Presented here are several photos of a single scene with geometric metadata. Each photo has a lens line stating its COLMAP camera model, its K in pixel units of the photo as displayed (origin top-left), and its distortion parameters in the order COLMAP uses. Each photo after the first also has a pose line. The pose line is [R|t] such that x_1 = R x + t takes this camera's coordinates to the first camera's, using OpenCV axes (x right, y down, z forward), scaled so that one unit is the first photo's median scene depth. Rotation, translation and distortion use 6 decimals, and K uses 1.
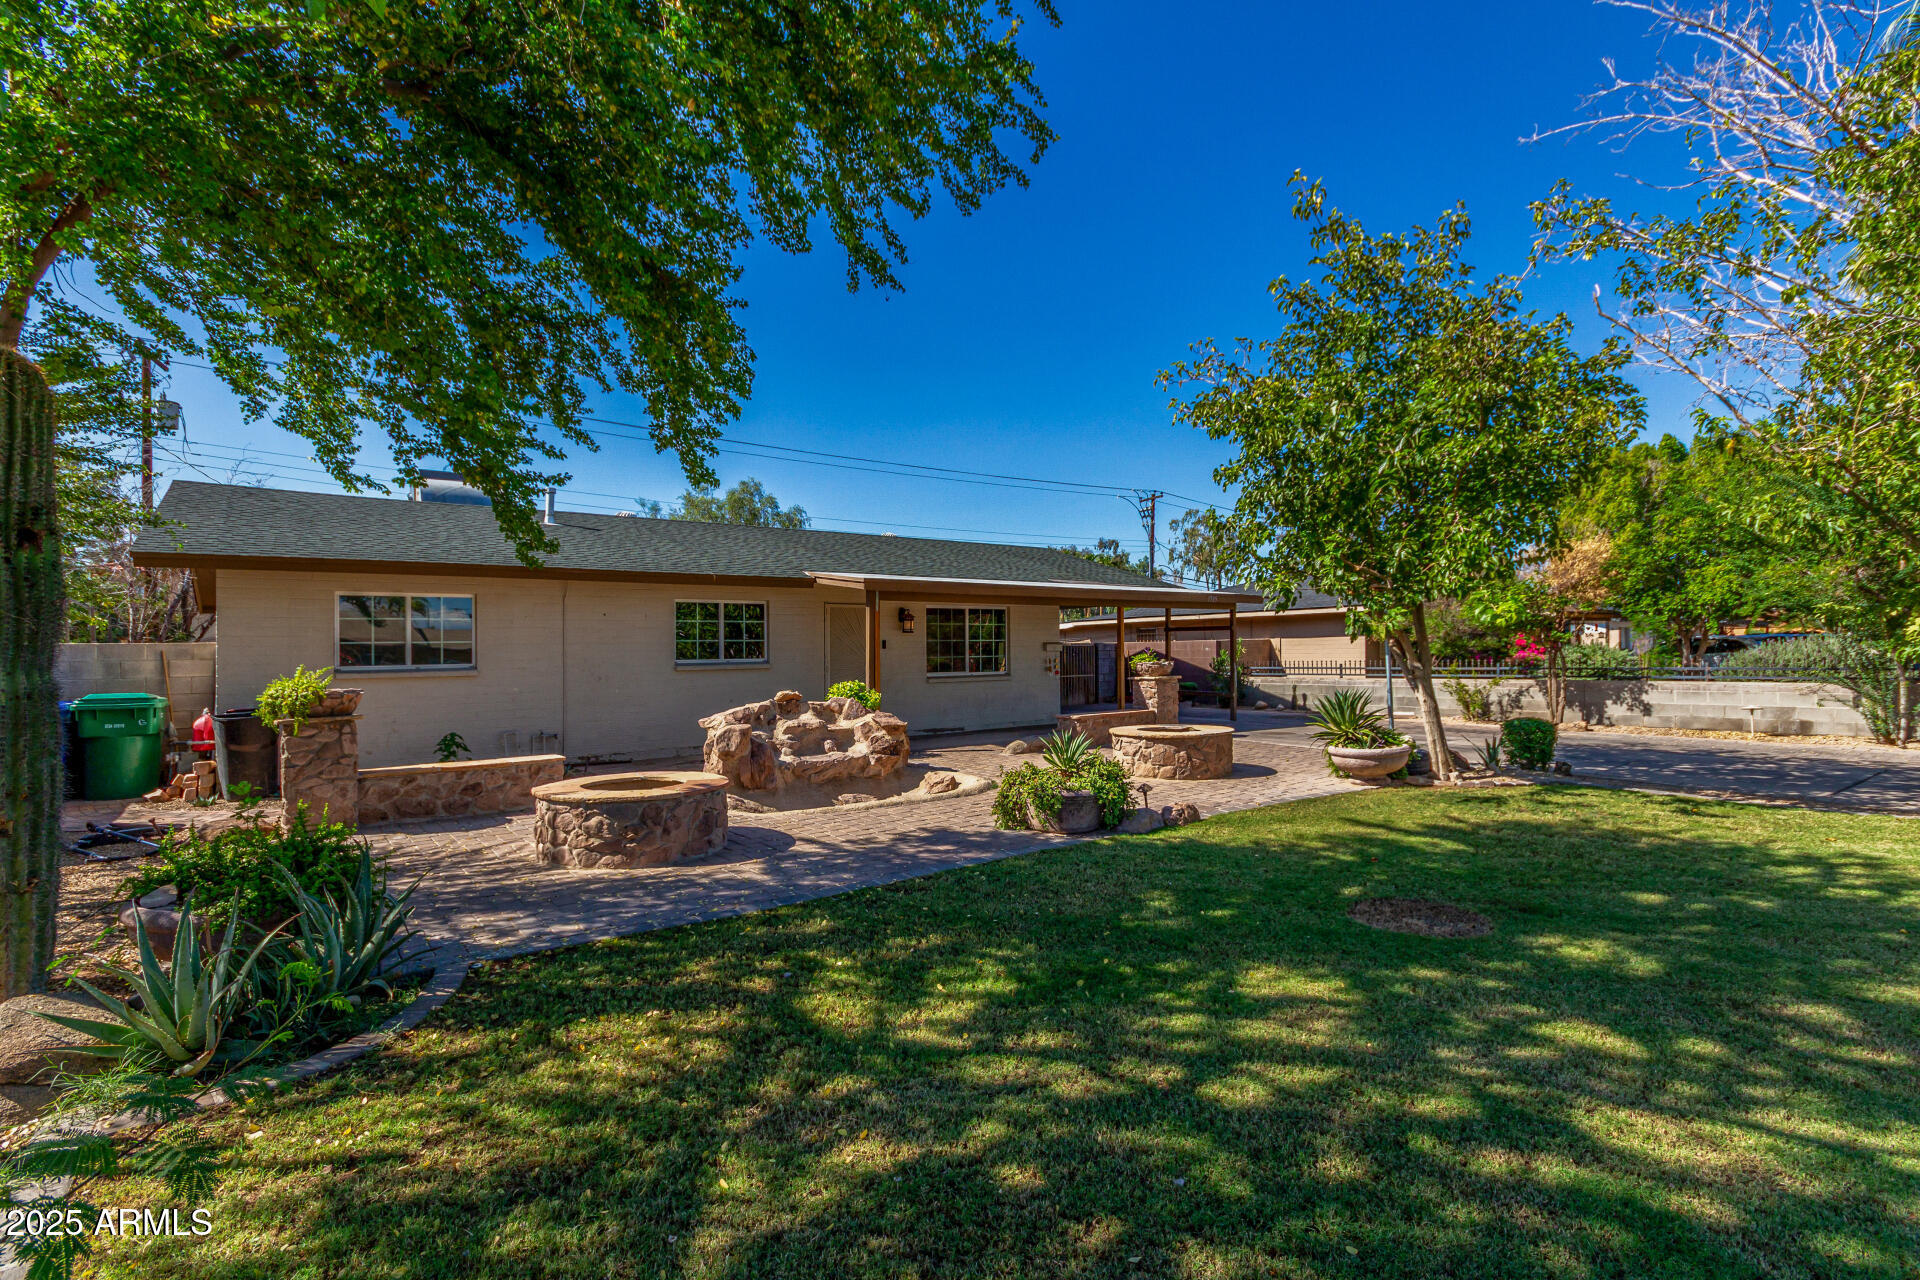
lens RADIAL K [[896.2, 0, 964.9], [0, 896.2, 648.7], [0, 0, 1]] dist [-0.000772, -0.000068]
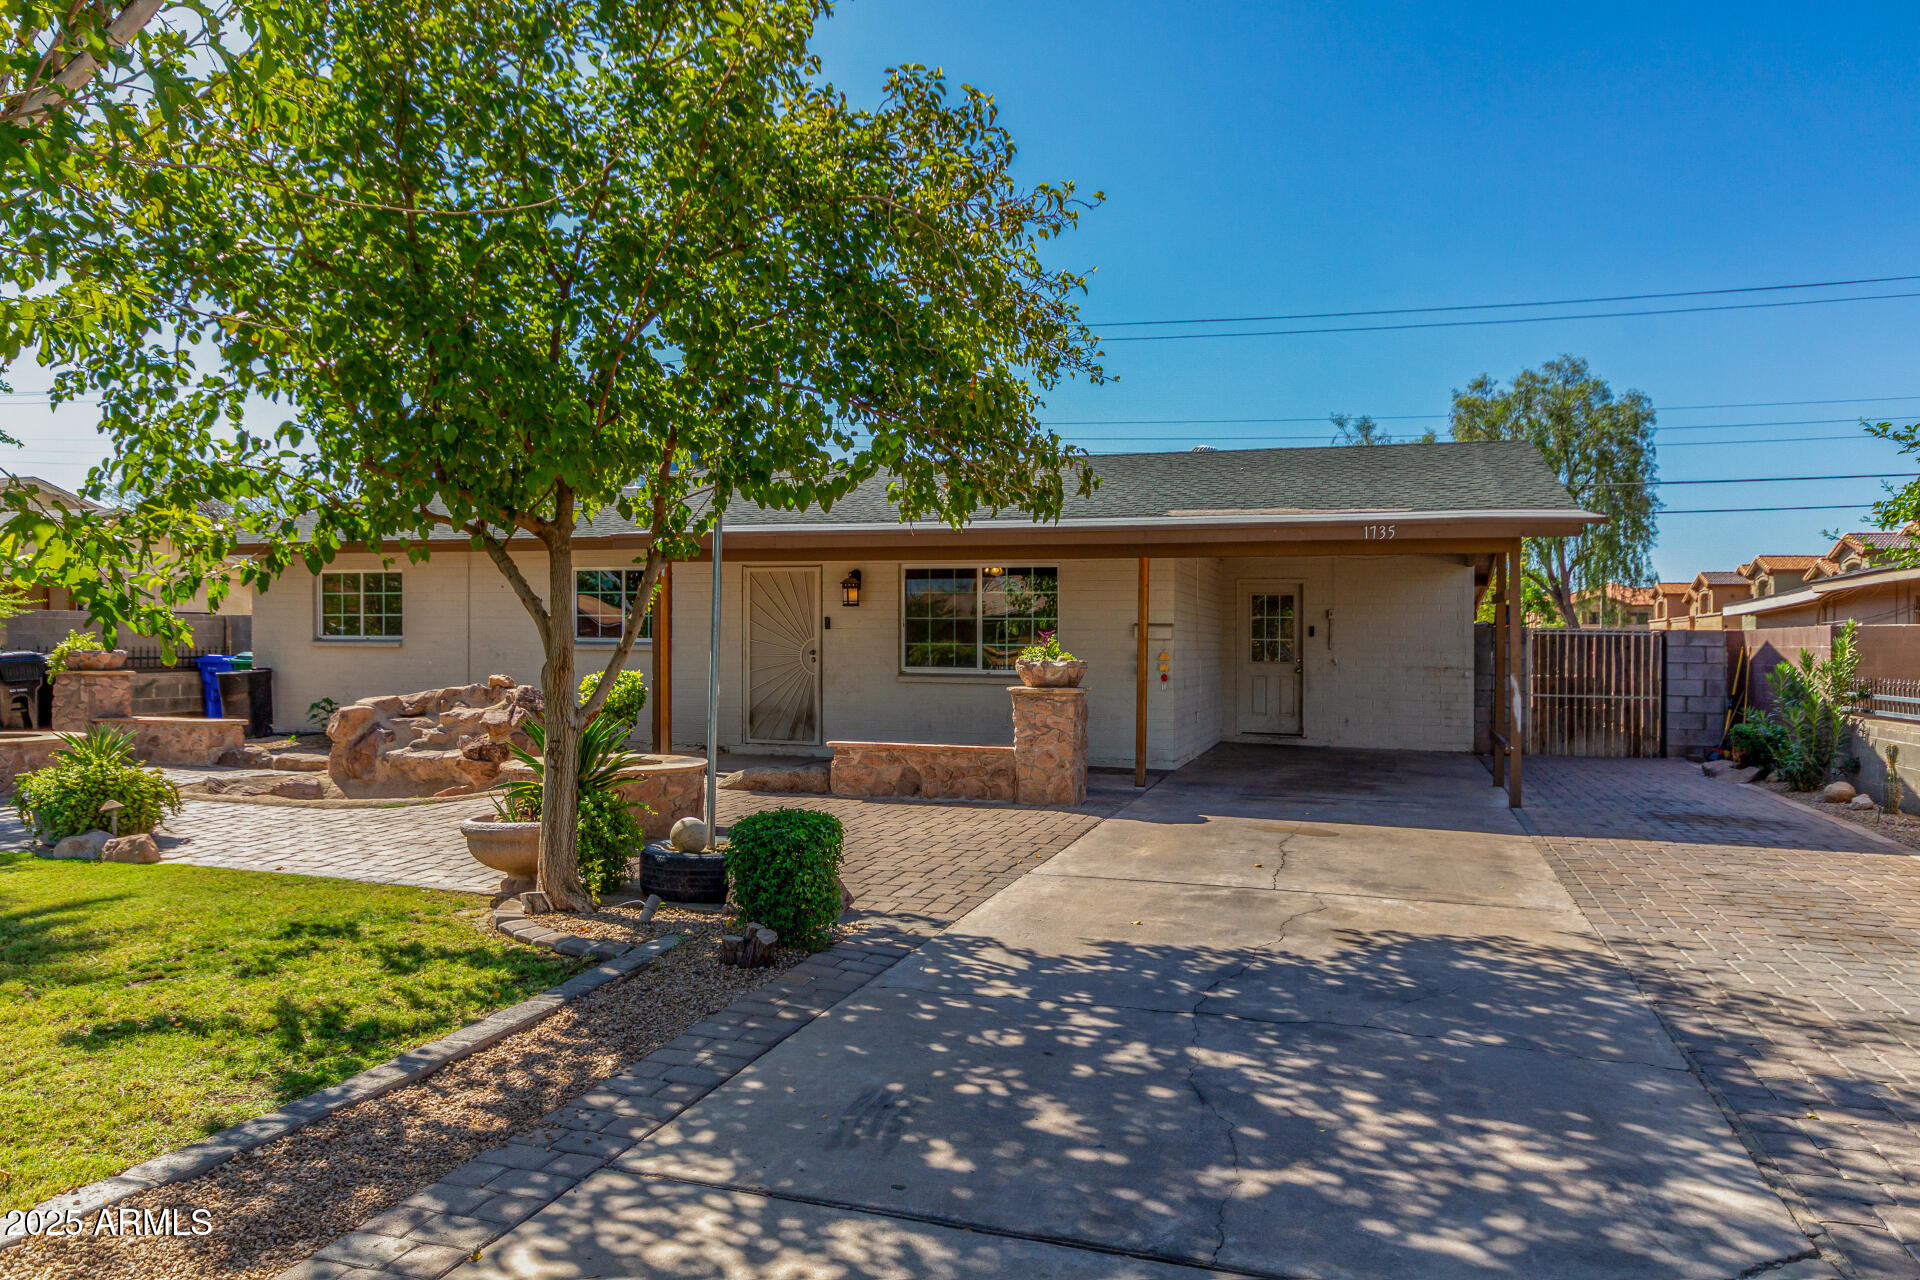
lens RADIAL K [[1281.3, 0, 960.0], [0, 1281.3, 640.0], [0, 0, 1]] dist [-0.004996, -0.000942]
pose [[0.566386, 0.019851, -0.823901, 0.754089], [-0.014463, 0.999795, 0.014147, -0.006463], [0.824013, 0.003903, 0.566557, 0.497632]]
